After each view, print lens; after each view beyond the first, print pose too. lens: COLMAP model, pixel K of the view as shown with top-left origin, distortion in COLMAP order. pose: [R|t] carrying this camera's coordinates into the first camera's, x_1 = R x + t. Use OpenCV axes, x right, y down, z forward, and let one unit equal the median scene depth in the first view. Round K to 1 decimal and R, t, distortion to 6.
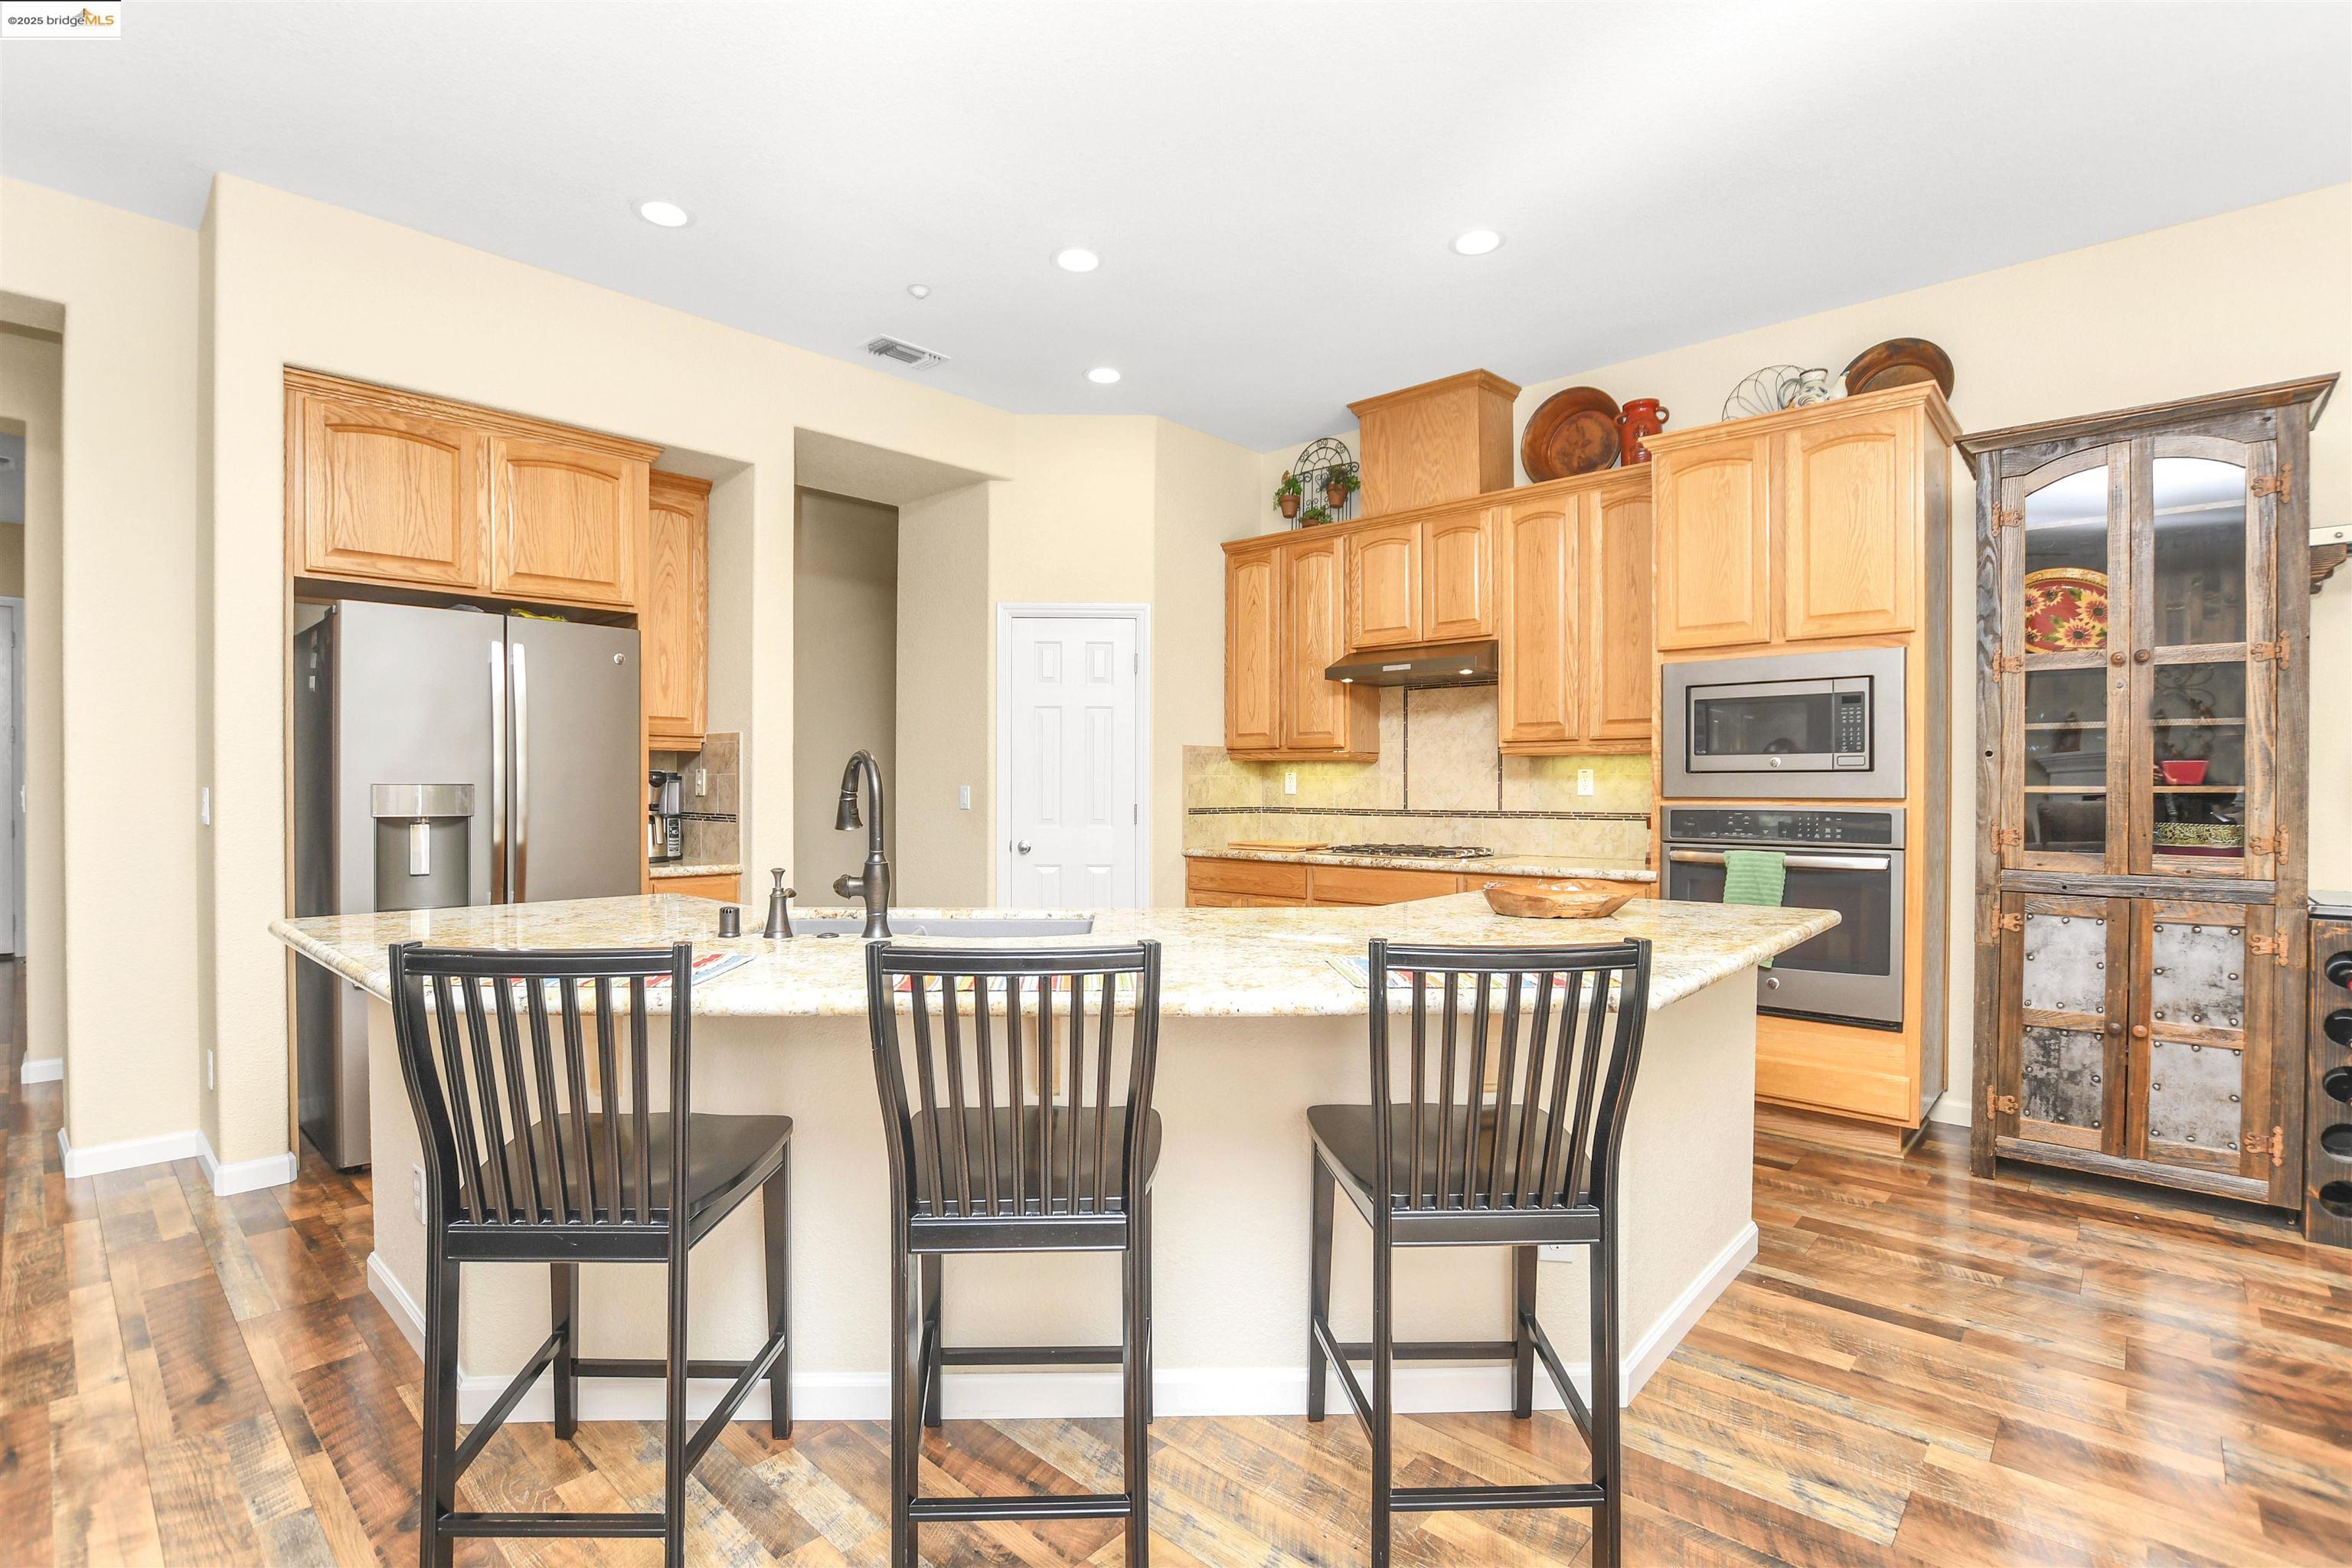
lens RADIAL K [[1091.8, 0, 1154.7], [0, 1091.8, 789.7], [0, 0, 1]] dist [-0.033096, 0.004764]
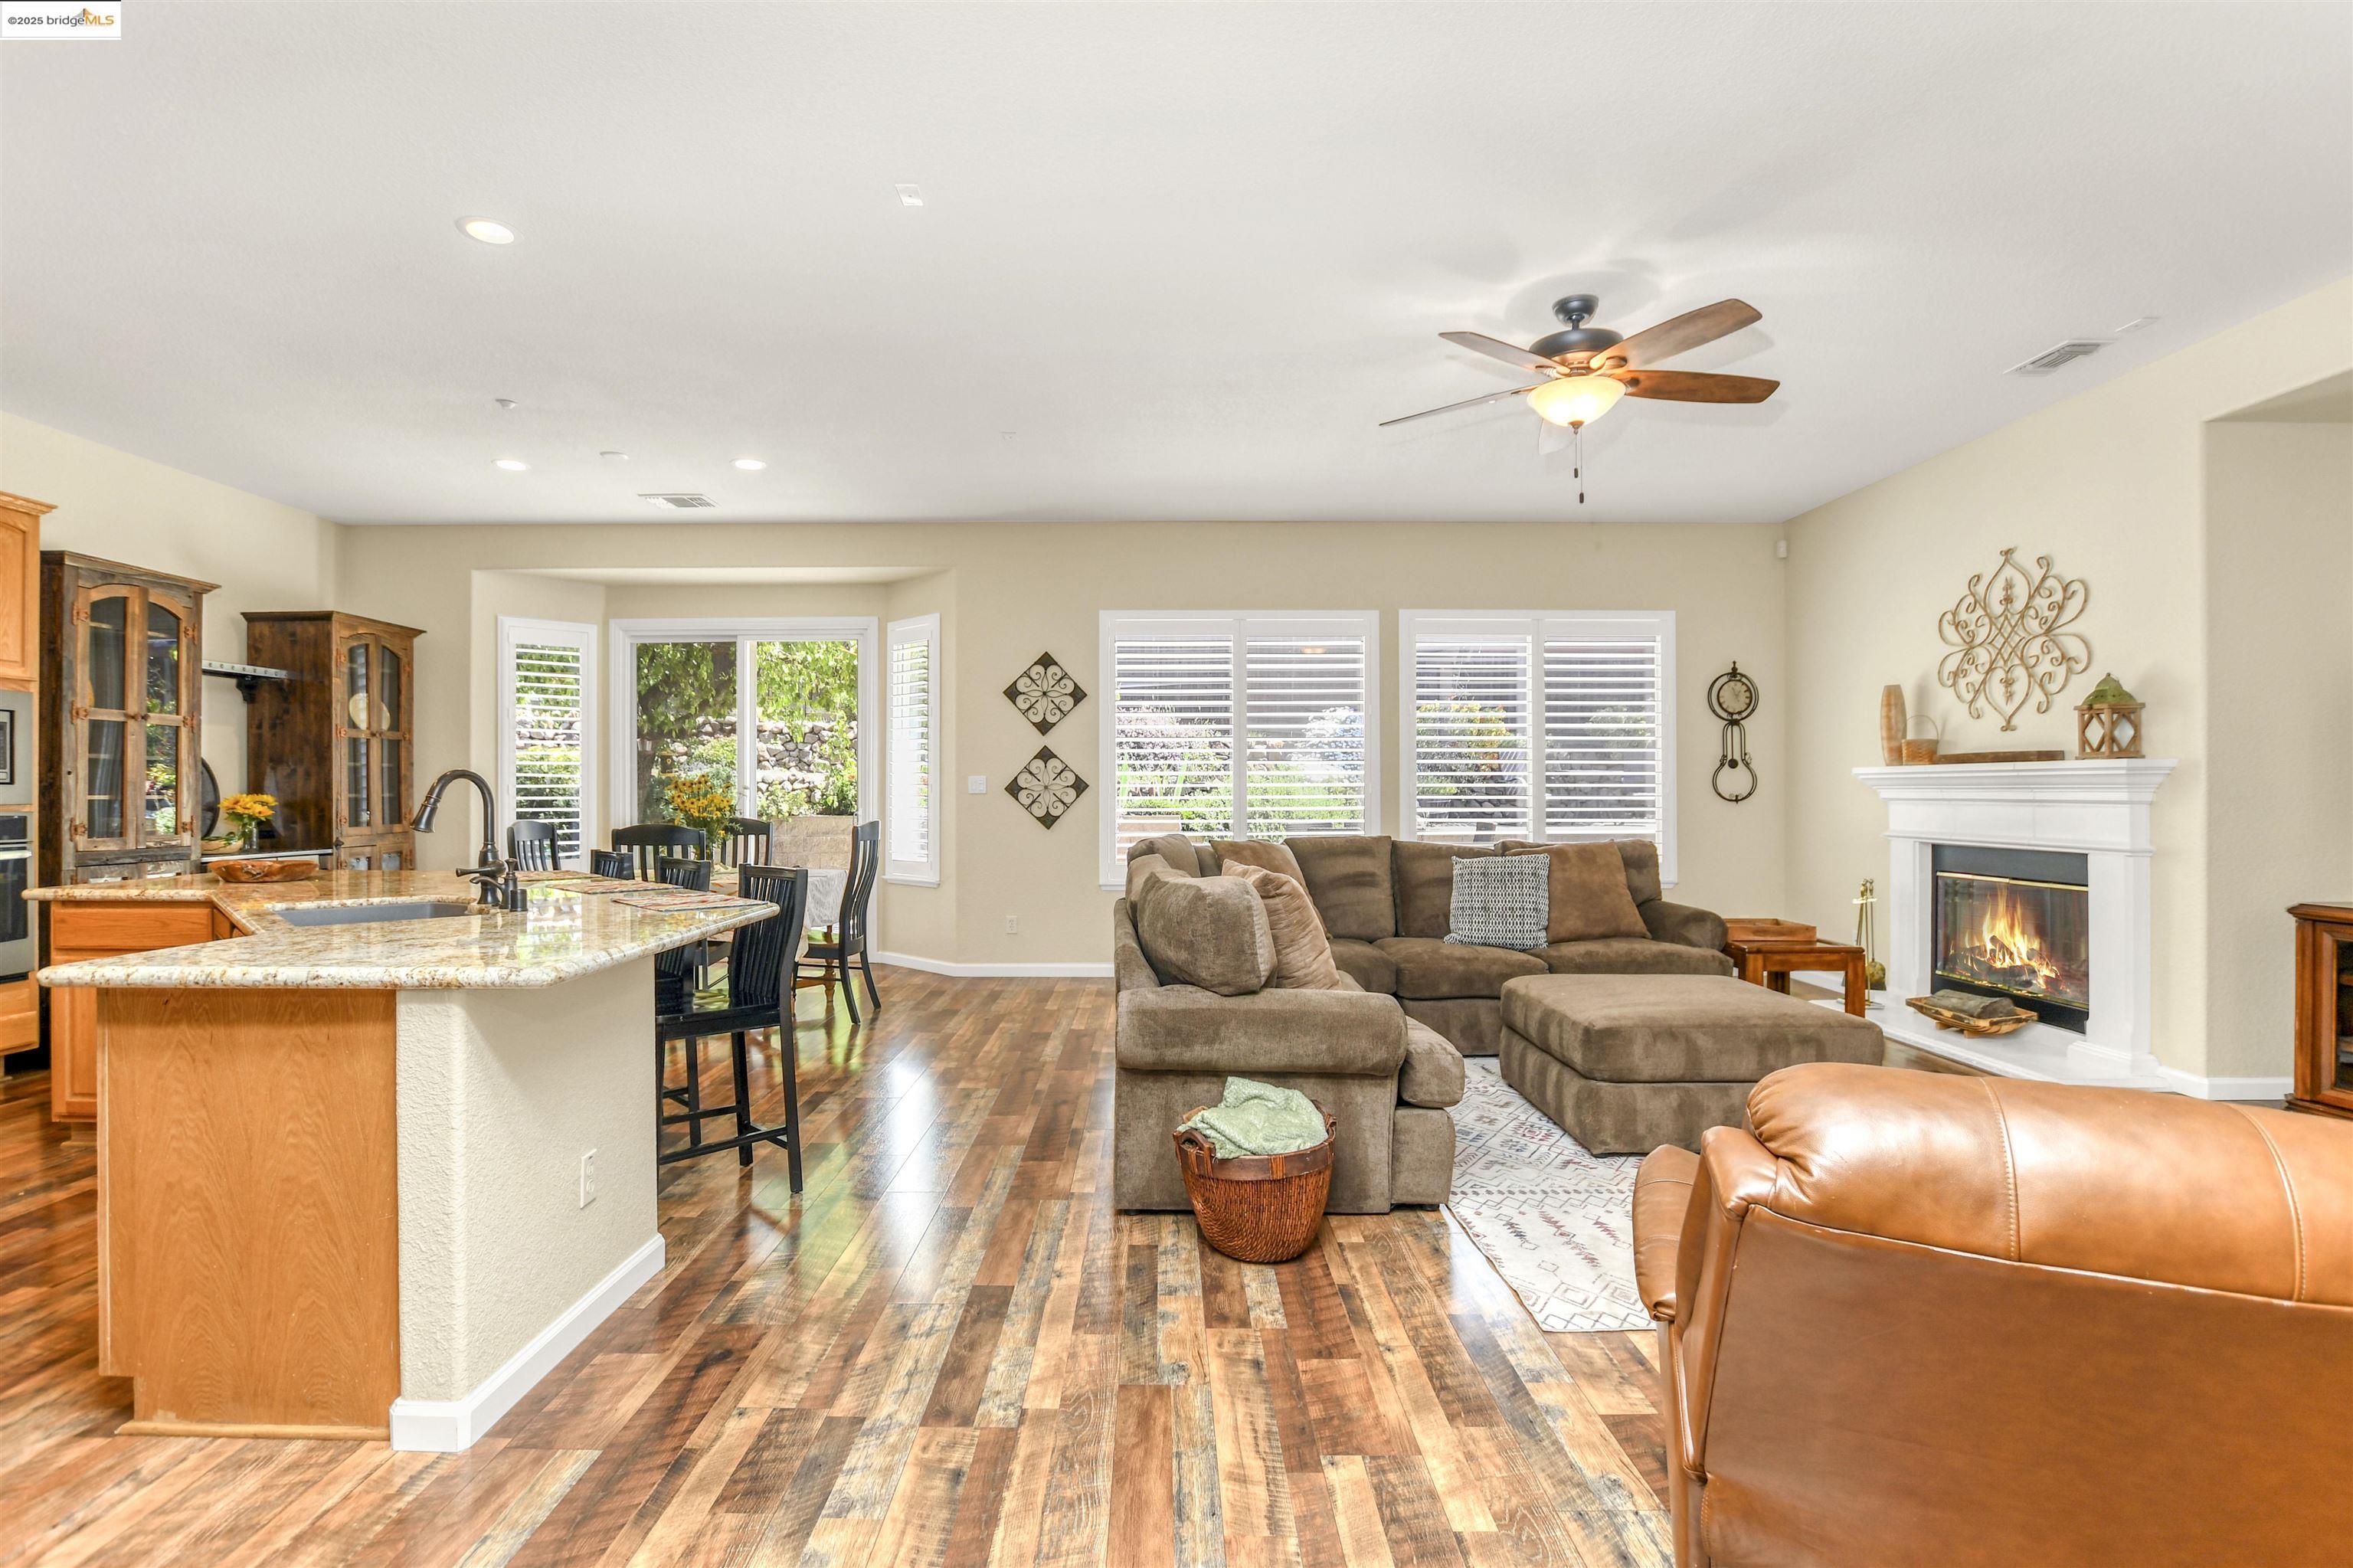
lens RADIAL K [[1108.9, 0, 1165.9], [0, 1108.9, 800.8], [0, 0, 1]] dist [-0.029013, 0.000558]
pose [[-0.679653, -0.005205, 0.733515, -0.978259], [0.002246, 0.999955, 0.009176, -0.004425], [-0.733530, 0.007884, -0.679611, 0.682676]]
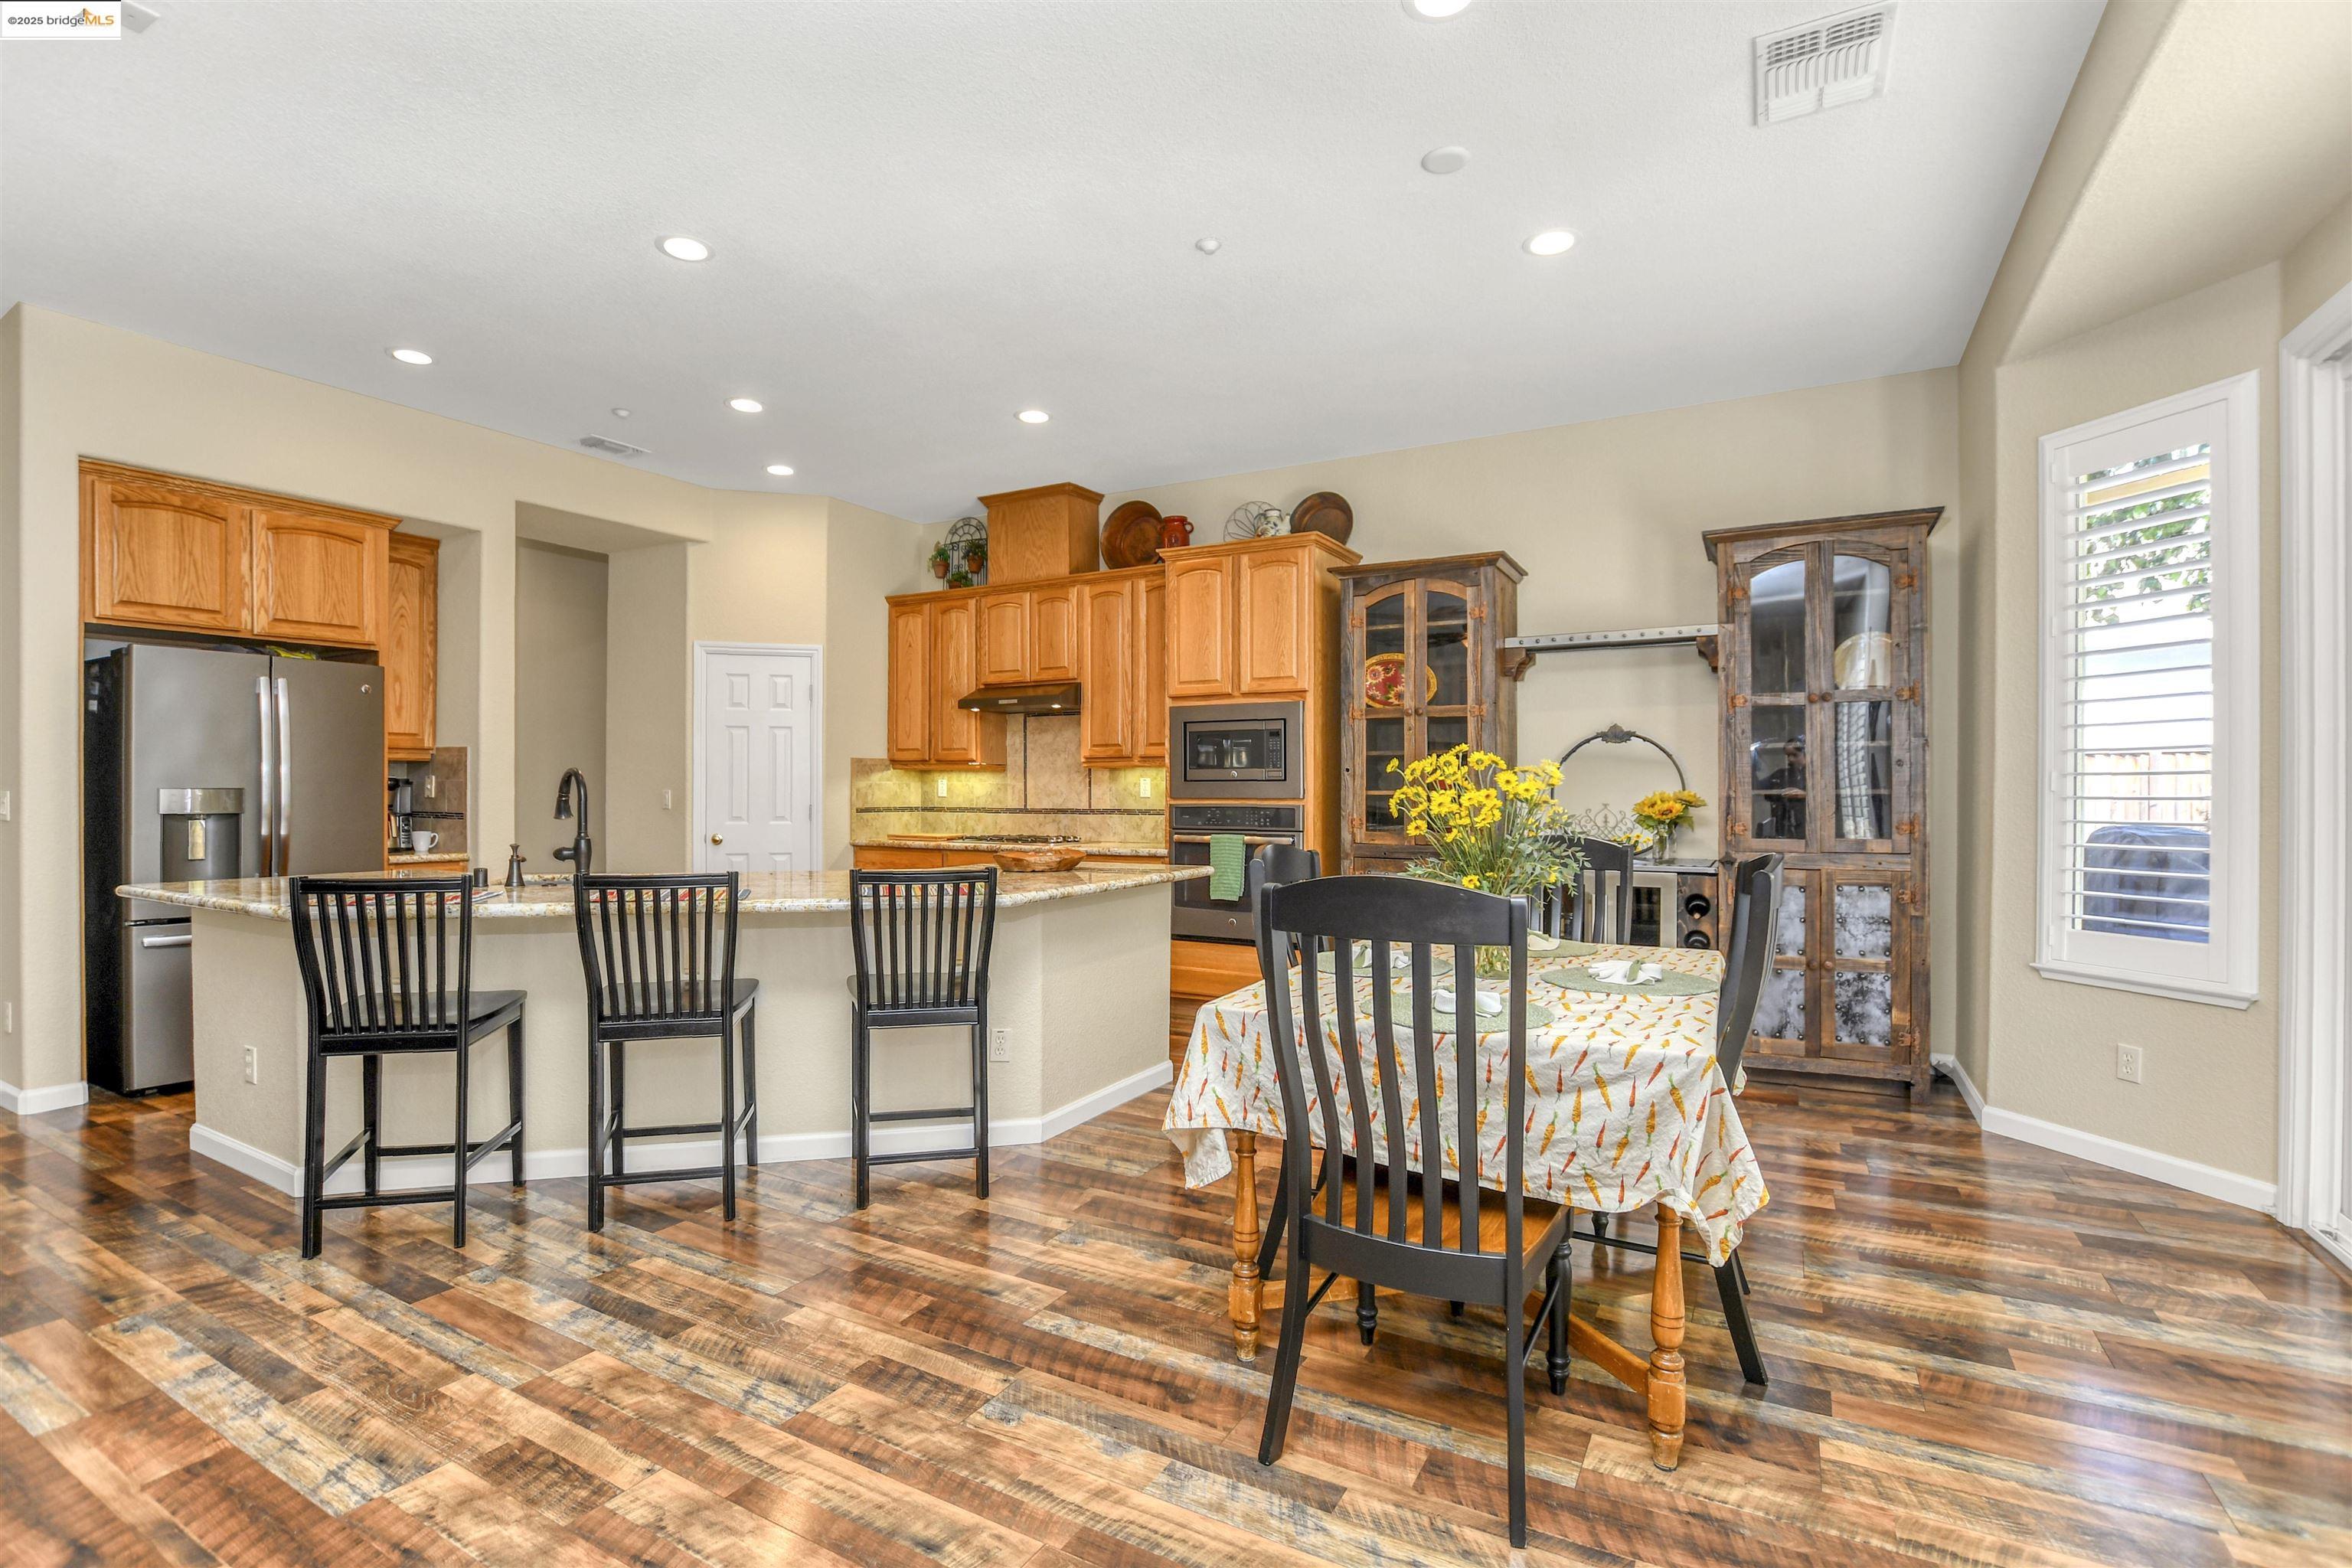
lens RADIAL K [[1091.8, 0, 1154.7], [0, 1091.8, 789.7], [0, 0, 1]] dist [-0.033096, 0.004764]
pose [[0.974043, 0.000740, 0.226361, 0.103578], [-0.000055, 0.999995, -0.003036, 0.000201], [-0.226362, 0.002945, 0.974039, -0.375139]]
